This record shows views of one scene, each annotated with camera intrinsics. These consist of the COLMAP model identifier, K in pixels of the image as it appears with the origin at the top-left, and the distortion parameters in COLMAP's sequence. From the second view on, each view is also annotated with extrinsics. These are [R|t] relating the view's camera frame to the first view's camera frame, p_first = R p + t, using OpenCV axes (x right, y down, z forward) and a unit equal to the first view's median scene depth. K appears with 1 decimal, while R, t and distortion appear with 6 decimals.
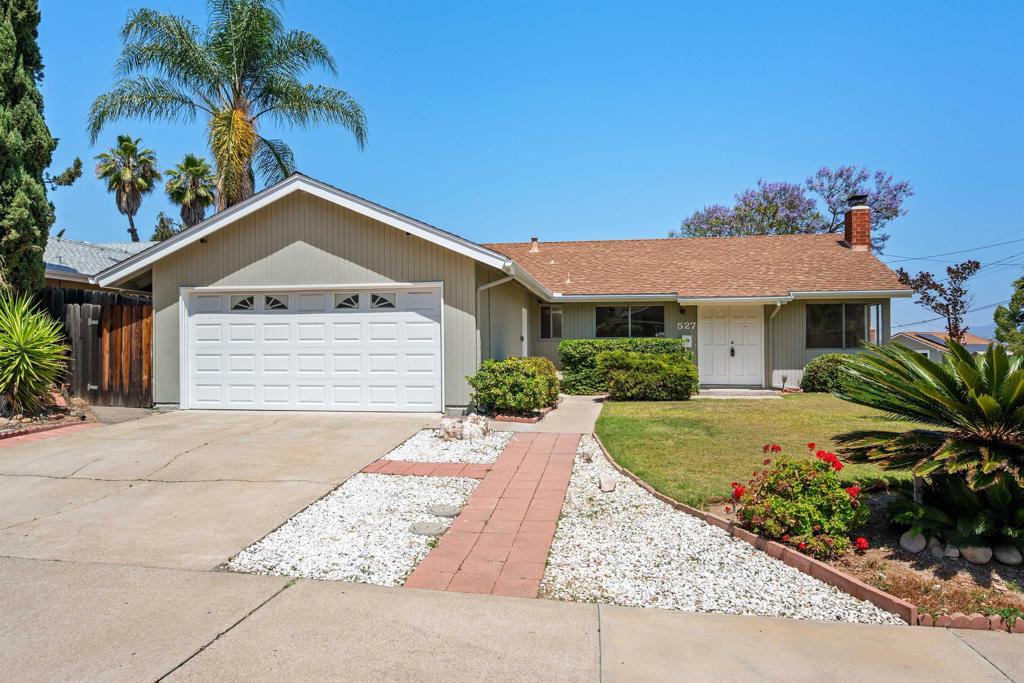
lens RADIAL K [[680.4, 0, 505.8], [0, 680.4, 348.3], [0, 0, 1]] dist [0.002767, 0.002050]
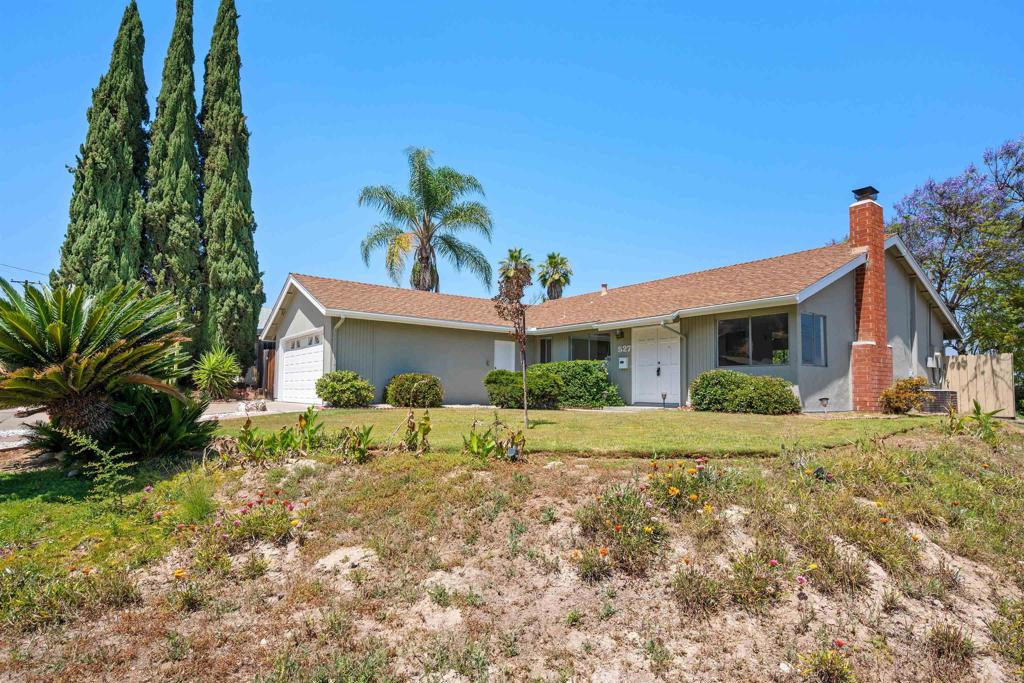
lens RADIAL K [[553.1, 0, 515.1], [0, 553.1, 364.7], [0, 0, 1]] dist [0.007411, -0.002304]
pose [[0.714781, -0.025276, -0.698891, 0.770060], [-0.010296, 0.998858, -0.046654, 0.036399], [0.699272, 0.040543, 0.713705, 0.234862]]
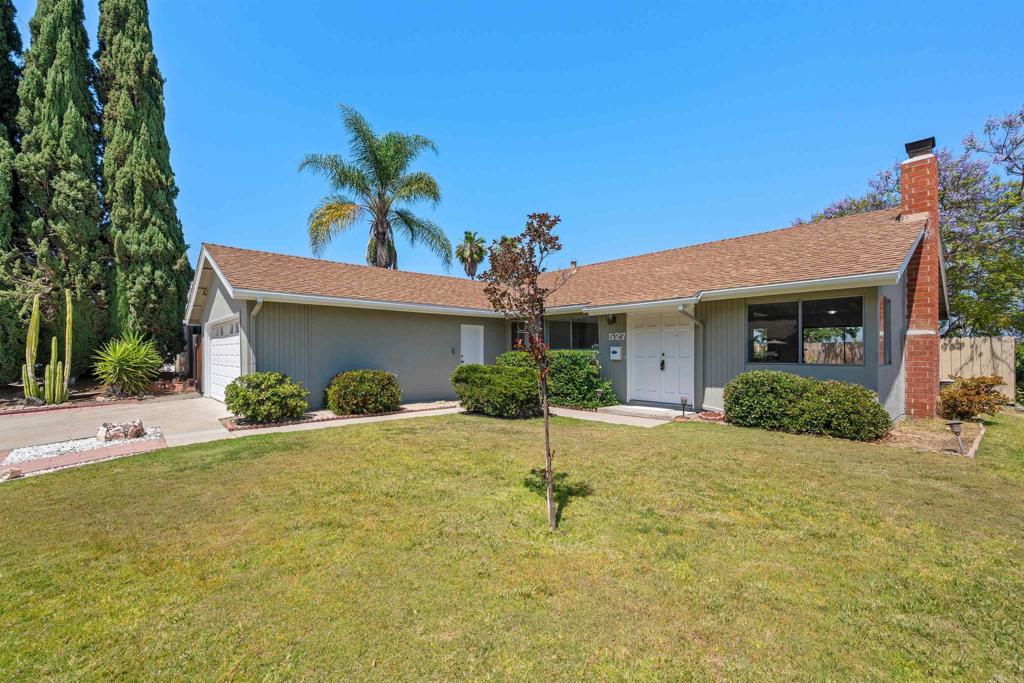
lens RADIAL K [[439.4, 0, 509.6], [0, 439.4, 354.1], [0, 0, 1]] dist [0.000148, 0.002262]
pose [[0.780383, 0.002555, -0.625297, 0.531905], [0.003363, 0.999960, 0.008283, -0.014393], [0.625293, -0.008567, 0.780343, 0.434485]]
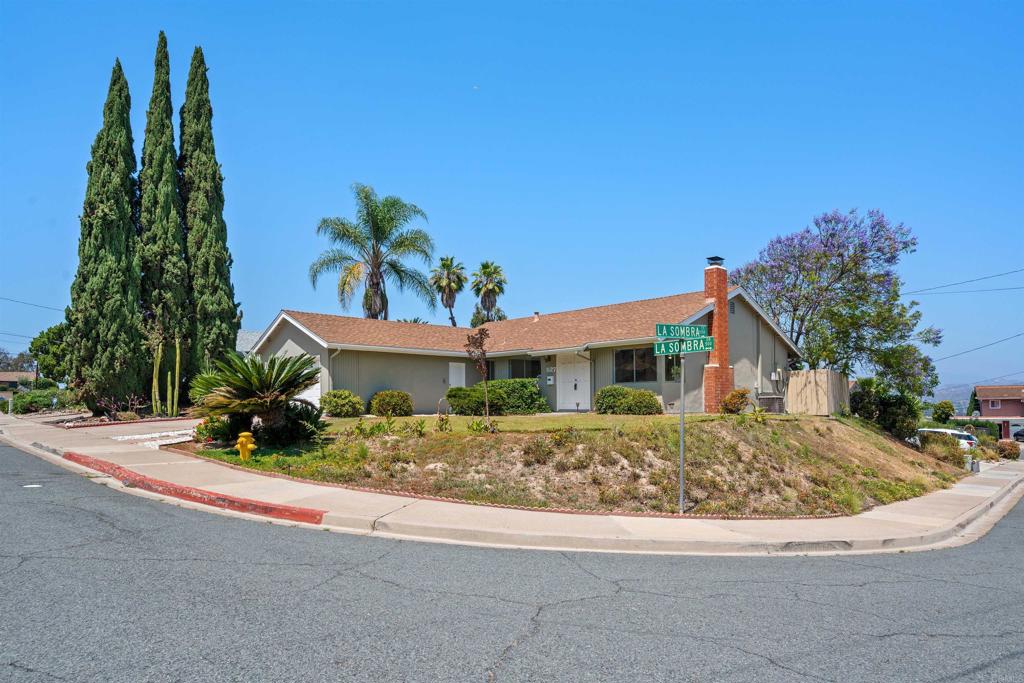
lens RADIAL K [[661.4, 0, 504.8], [0, 661.4, 401.1], [0, 0, 1]] dist [0.007201, 0.004918]
pose [[0.783439, -0.007584, -0.621423, 1.075694], [0.007327, 0.999969, -0.002967, 0.038338], [0.621426, -0.002229, 0.783470, -0.177942]]
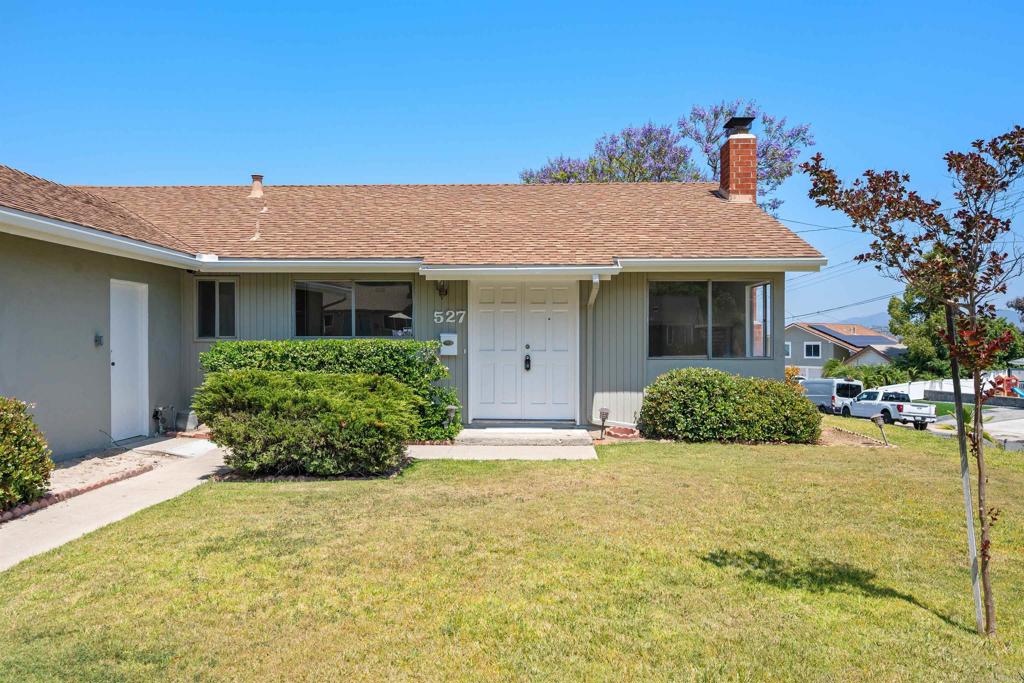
lens RADIAL K [[680.4, 0, 503.3], [0, 680.4, 337.8], [0, 0, 1]] dist [0.002767, 0.002050]
pose [[0.992392, 0.003918, 0.123057, 0.240985], [-0.004320, 0.999986, 0.003003, -0.017535], [-0.123043, -0.003512, 0.992395, 0.428325]]
